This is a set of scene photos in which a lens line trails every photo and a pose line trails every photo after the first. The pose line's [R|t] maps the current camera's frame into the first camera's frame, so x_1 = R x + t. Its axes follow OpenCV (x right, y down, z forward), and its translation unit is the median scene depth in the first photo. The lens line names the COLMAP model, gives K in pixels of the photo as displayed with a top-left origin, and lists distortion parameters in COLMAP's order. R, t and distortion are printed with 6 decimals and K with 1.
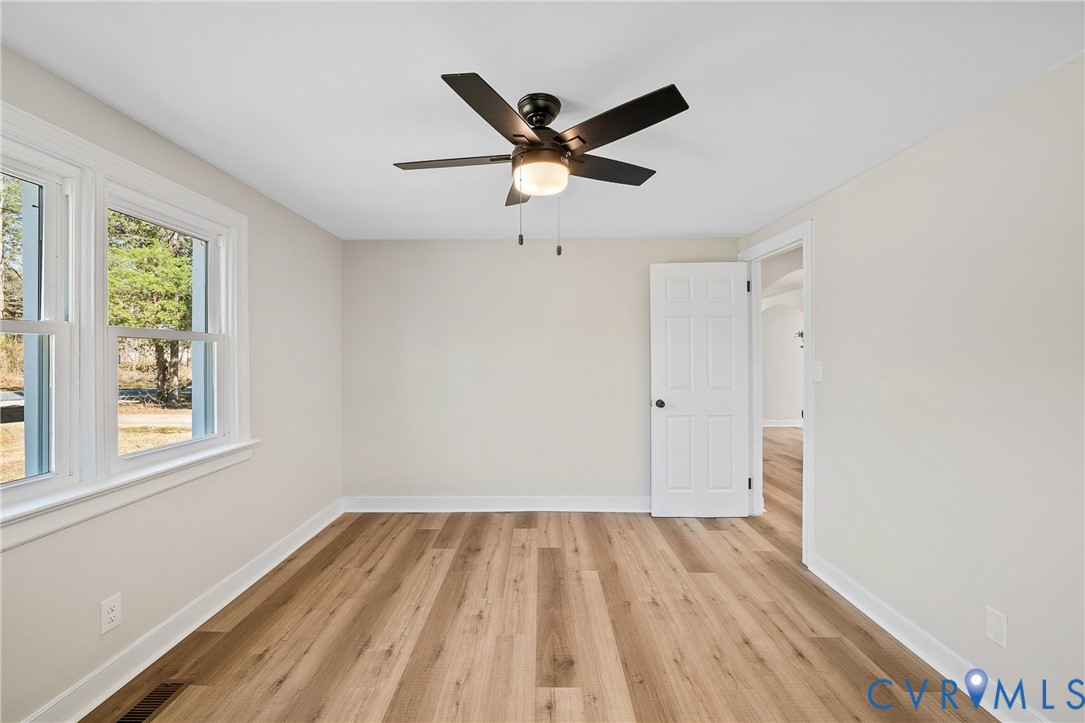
lens RADIAL K [[432.9, 0, 542.5], [0, 432.9, 361.5], [0, 0, 1]] dist [0.000051, 0.000009]
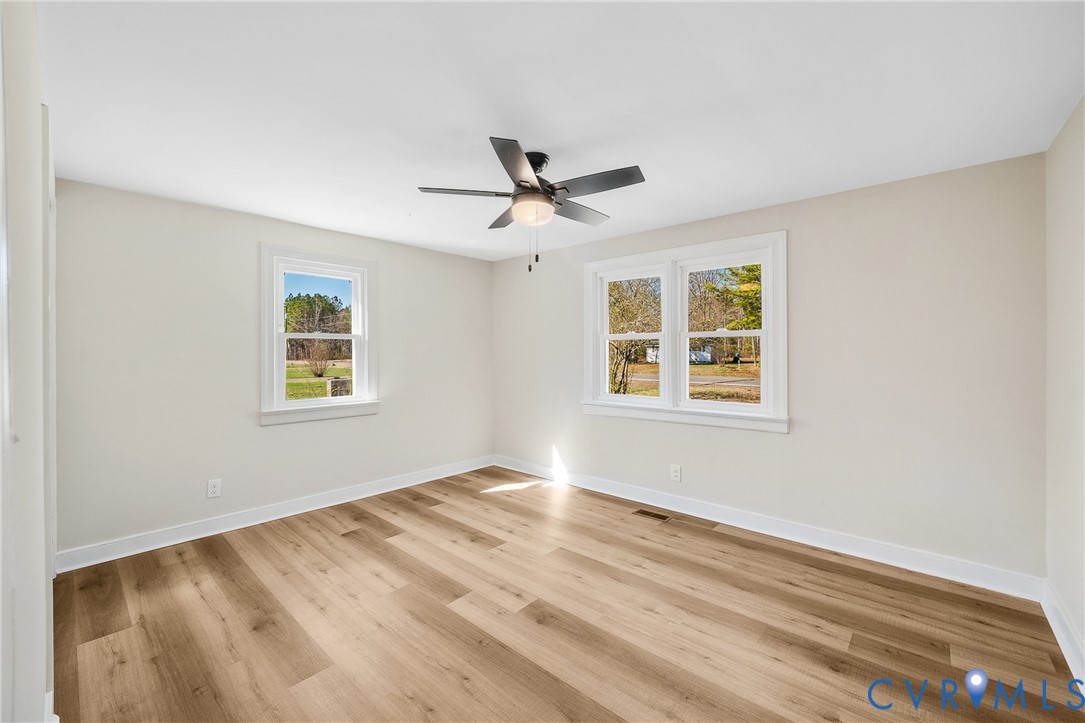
lens RADIAL K [[435.0, 0, 542.5], [0, 435.0, 361.5], [0, 0, 1]] dist [-0.012851, 0.000087]
pose [[-0.660980, 0.017160, -0.750207, 0.725895], [-0.004271, 0.999636, 0.026628, -0.000814], [0.750391, 0.020805, -0.660666, 1.418971]]
